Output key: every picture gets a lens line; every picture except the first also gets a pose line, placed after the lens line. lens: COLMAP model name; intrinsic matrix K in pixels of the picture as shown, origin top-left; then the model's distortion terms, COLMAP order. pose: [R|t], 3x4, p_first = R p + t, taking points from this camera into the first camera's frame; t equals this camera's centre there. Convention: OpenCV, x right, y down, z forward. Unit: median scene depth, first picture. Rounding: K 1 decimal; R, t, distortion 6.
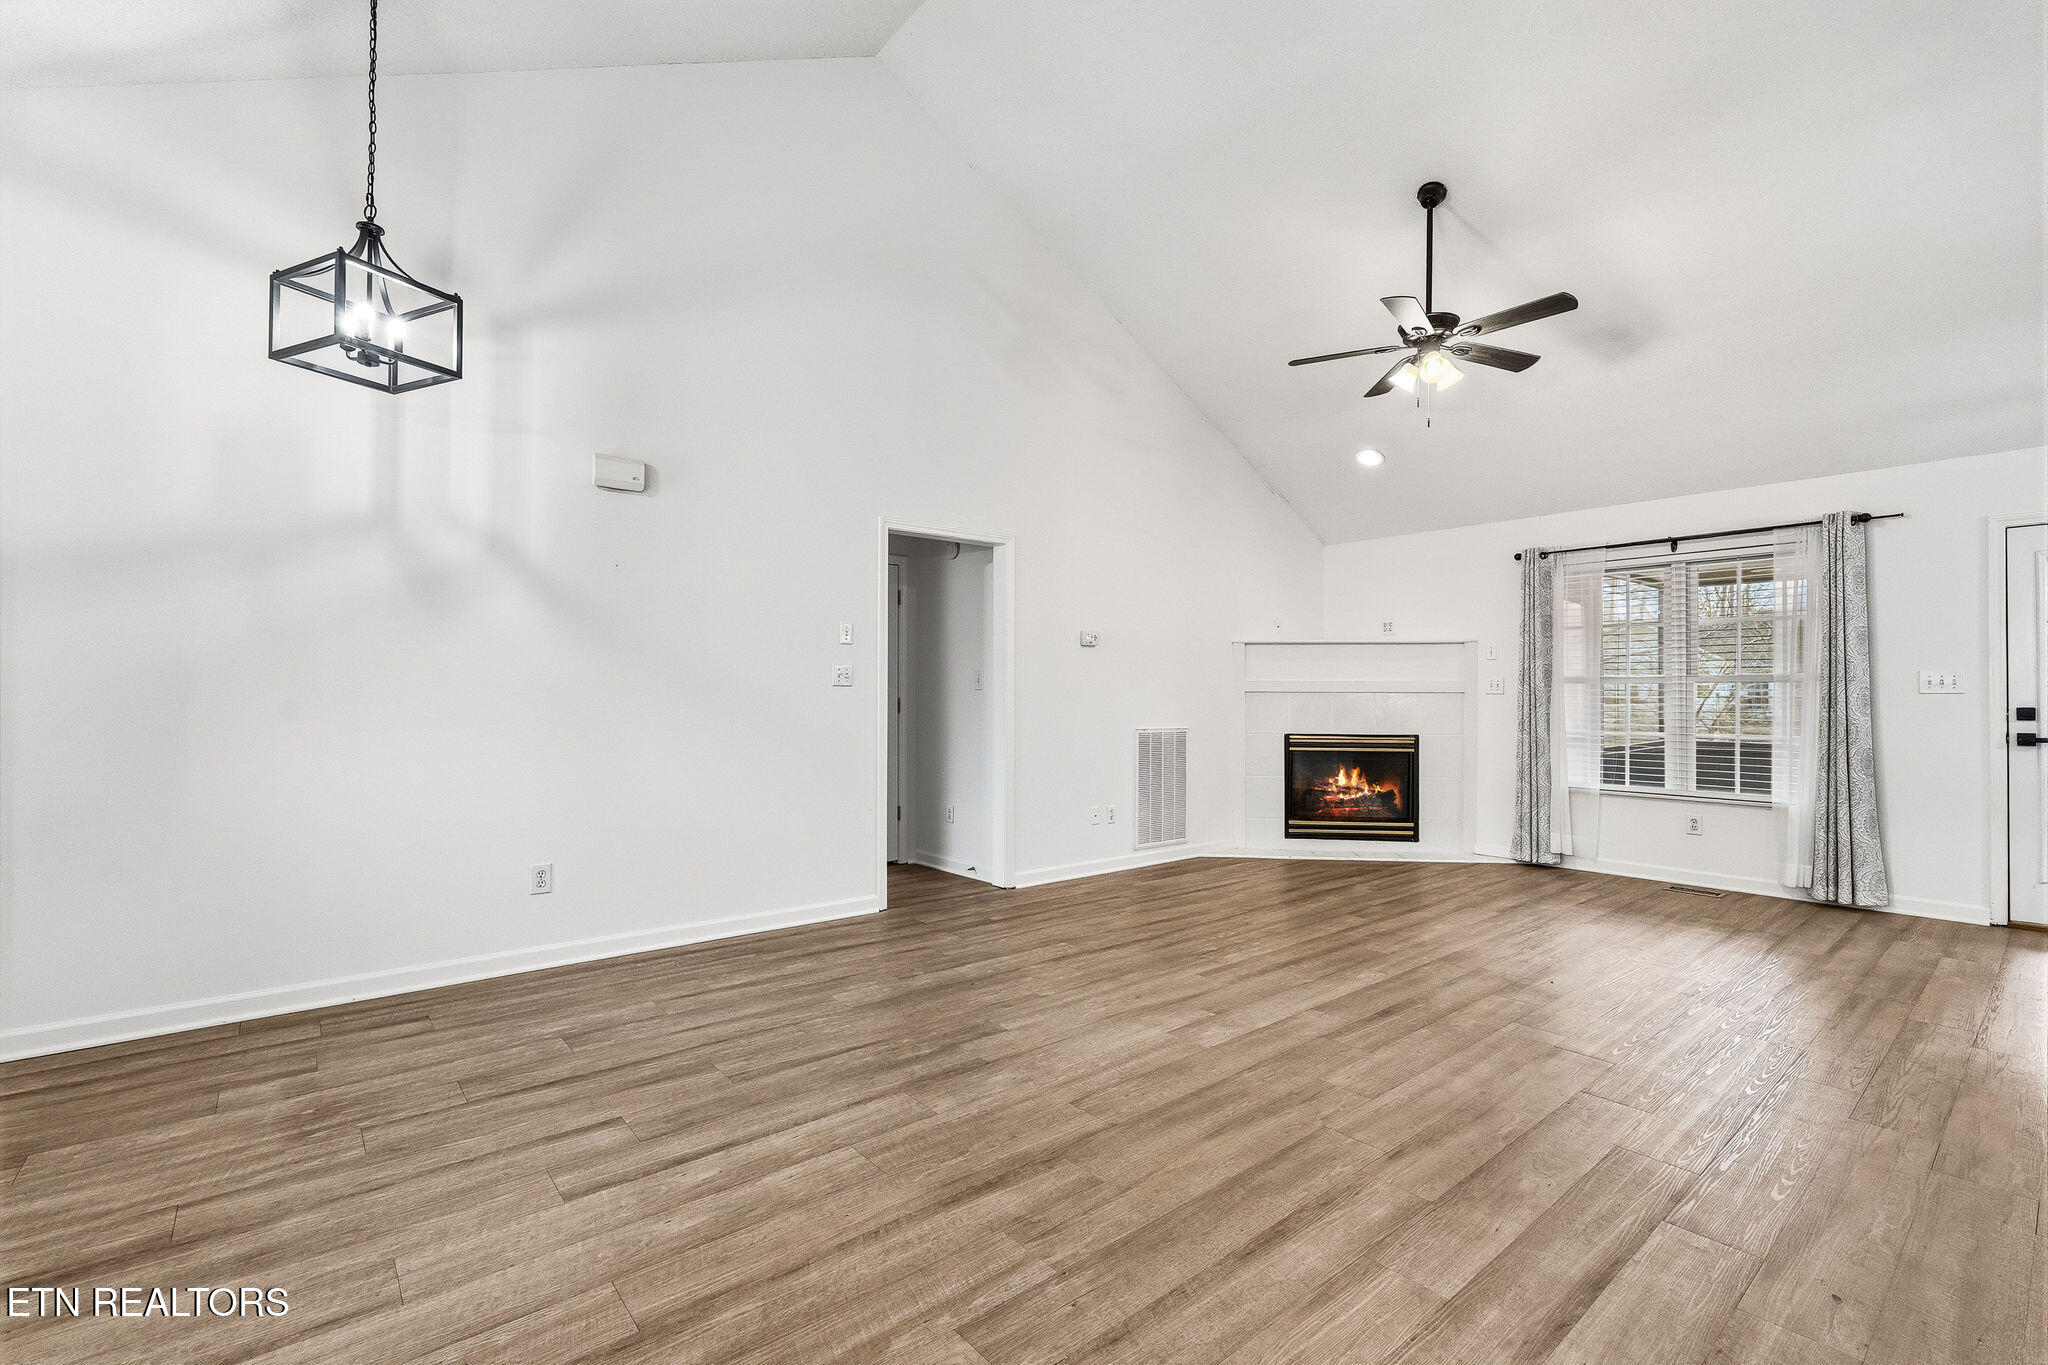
lens RADIAL K [[897.3, 0, 1018.3], [0, 897.3, 689.8], [0, 0, 1]] dist [-0.007805, -0.000438]
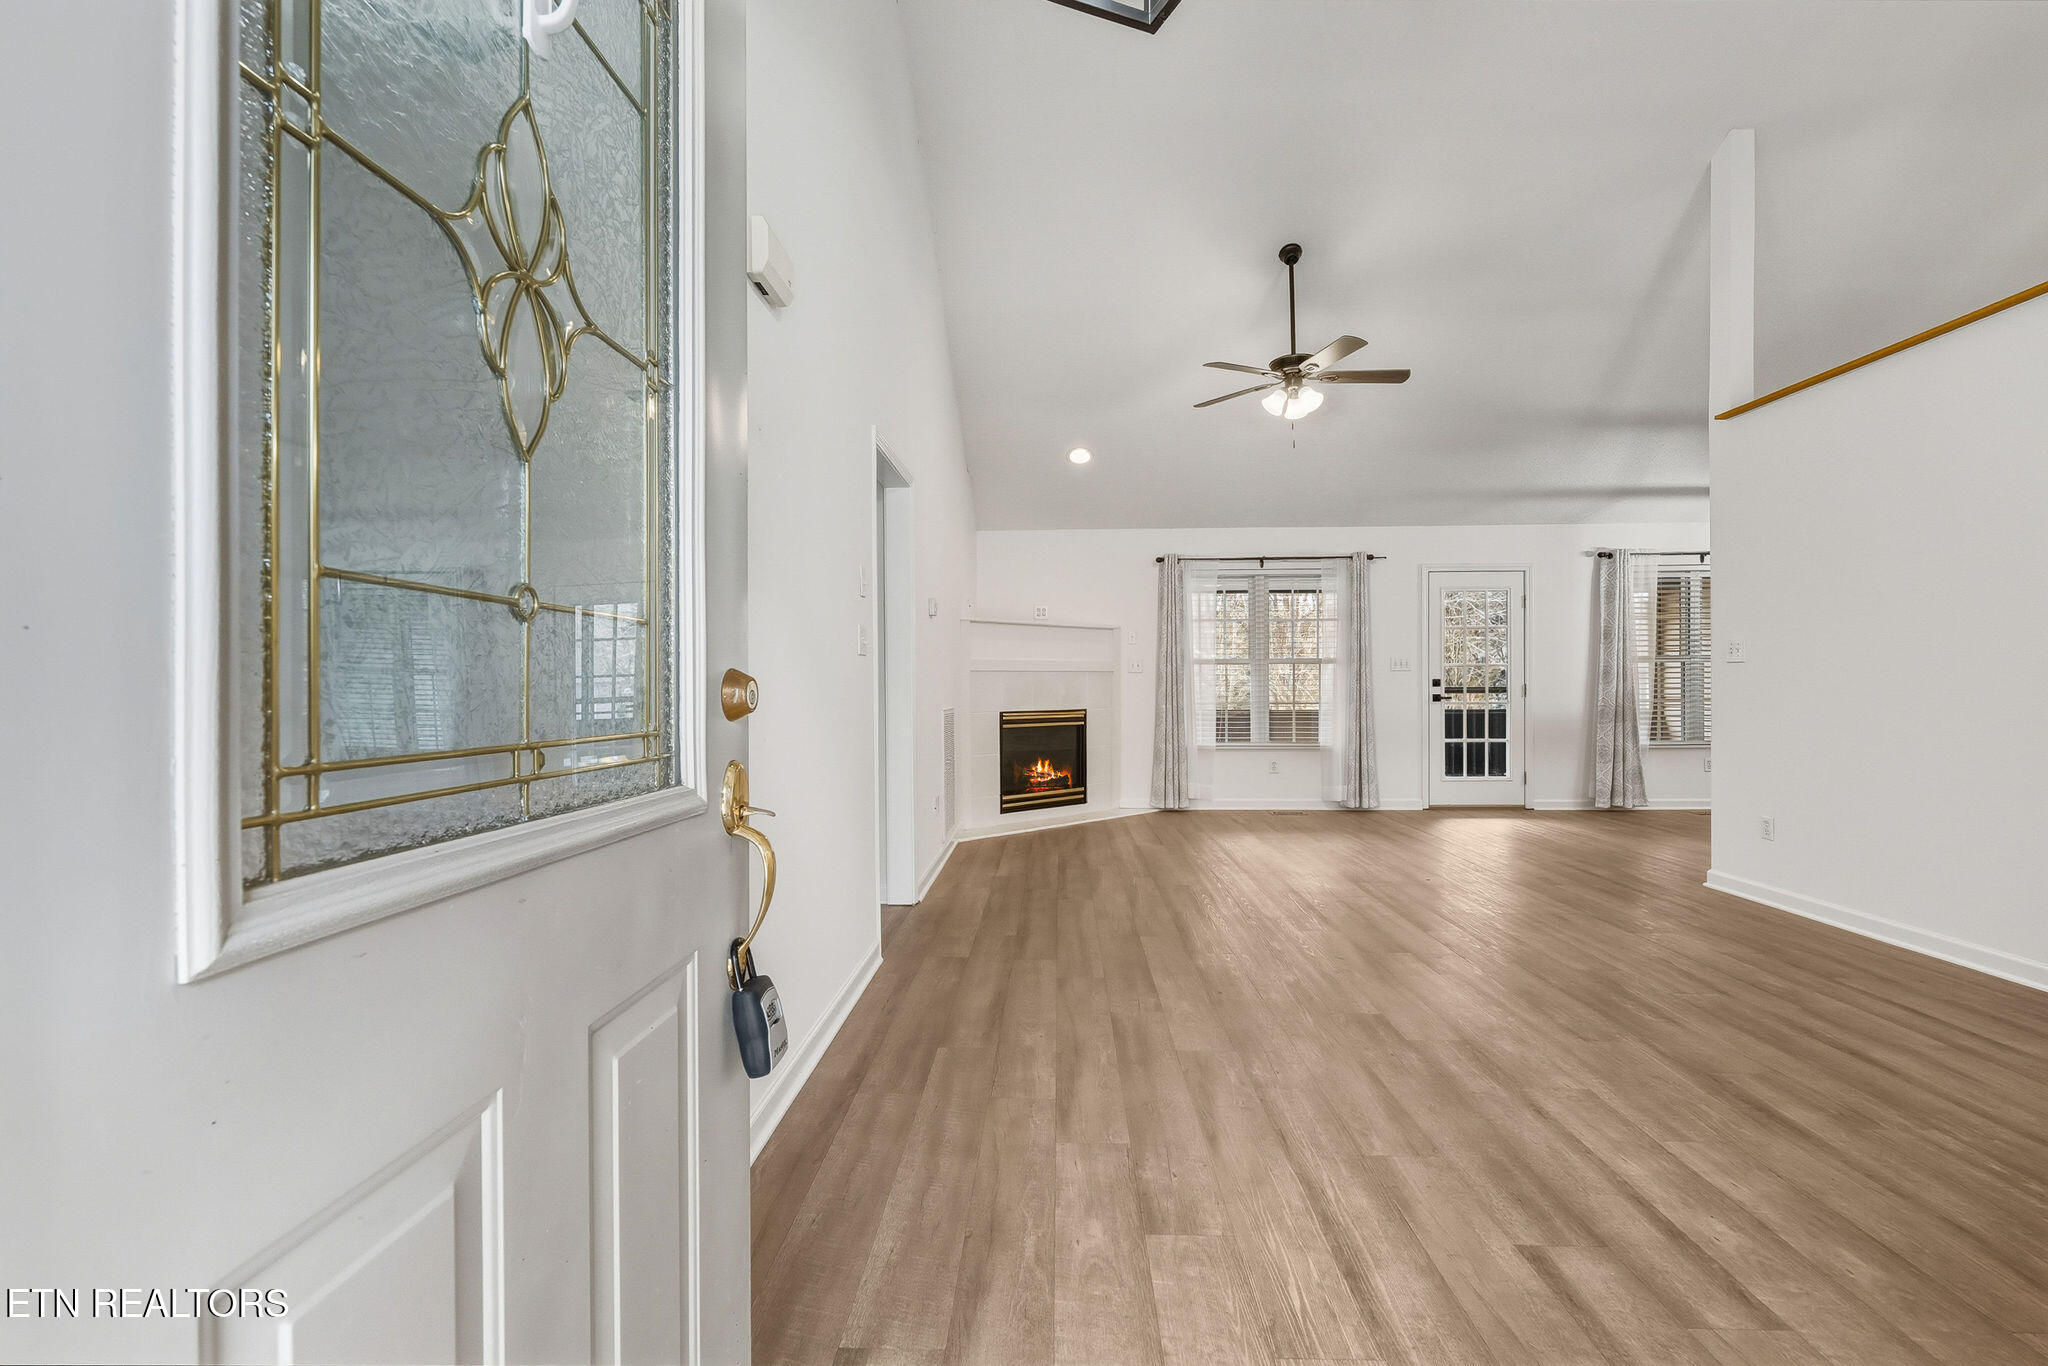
lens RADIAL K [[897.3, 0, 1024.4], [0, 897.3, 689.5], [0, 0, 1]] dist [-0.007805, -0.000438]
pose [[0.670891, -0.012340, 0.741453, -0.603210], [0.002906, 0.999898, 0.014012, 0.012706], [-0.741550, -0.007246, 0.670859, 0.402328]]
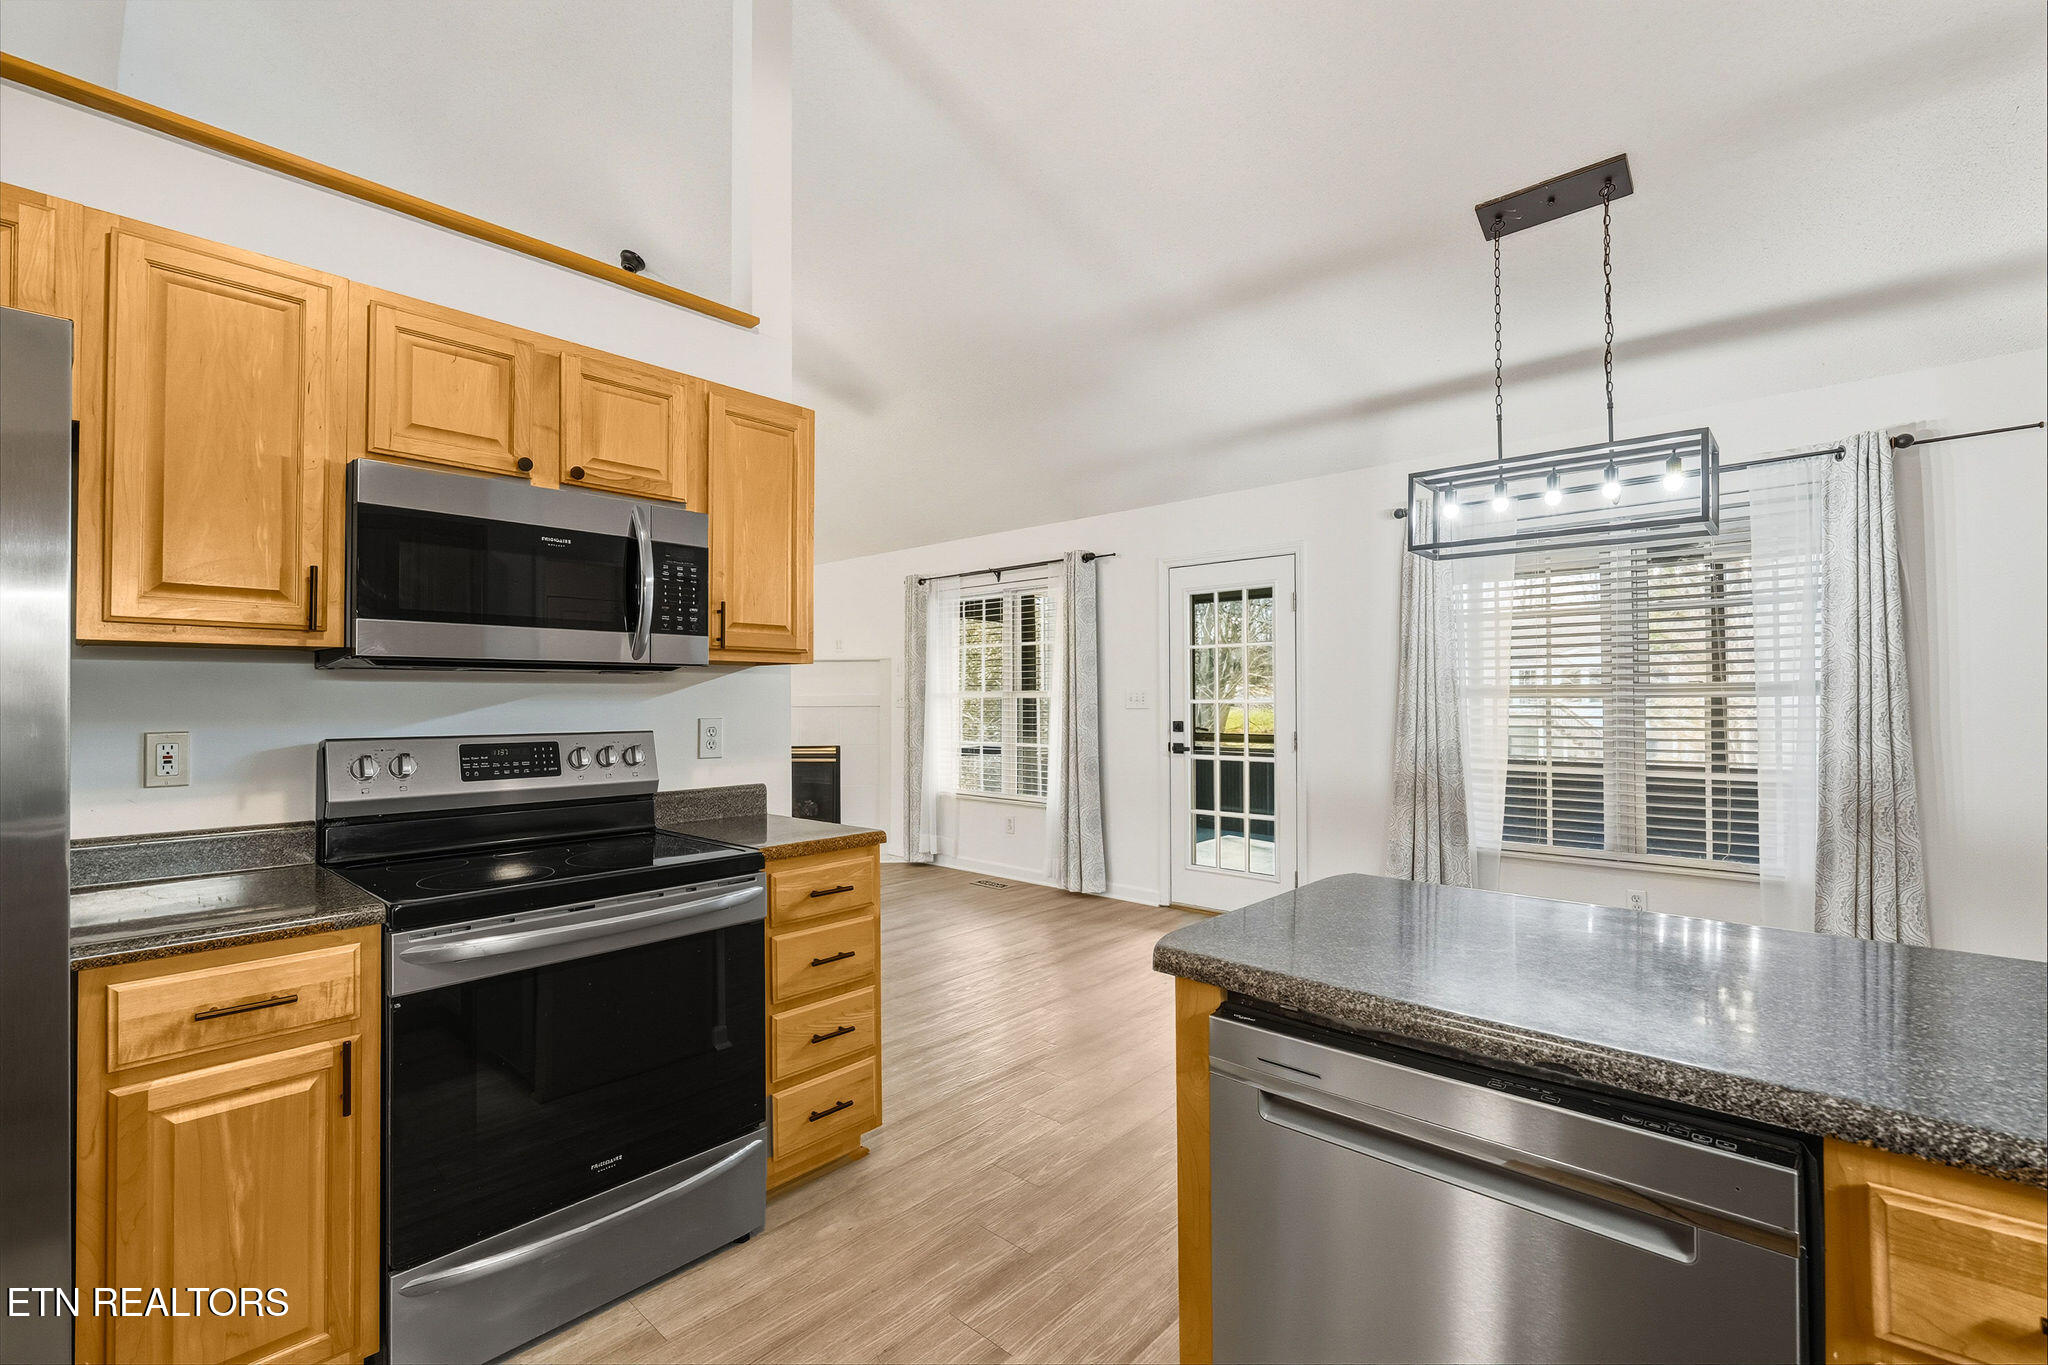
lens RADIAL K [[897.3, 0, 1035.5], [0, 897.3, 694.2], [0, 0, 1]] dist [-0.007805, -0.000438]
pose [[0.990969, 0.005331, 0.133988, 0.725175], [-0.003922, 0.999934, -0.010779, -0.000947], [-0.134037, 0.010156, 0.990924, -0.140171]]
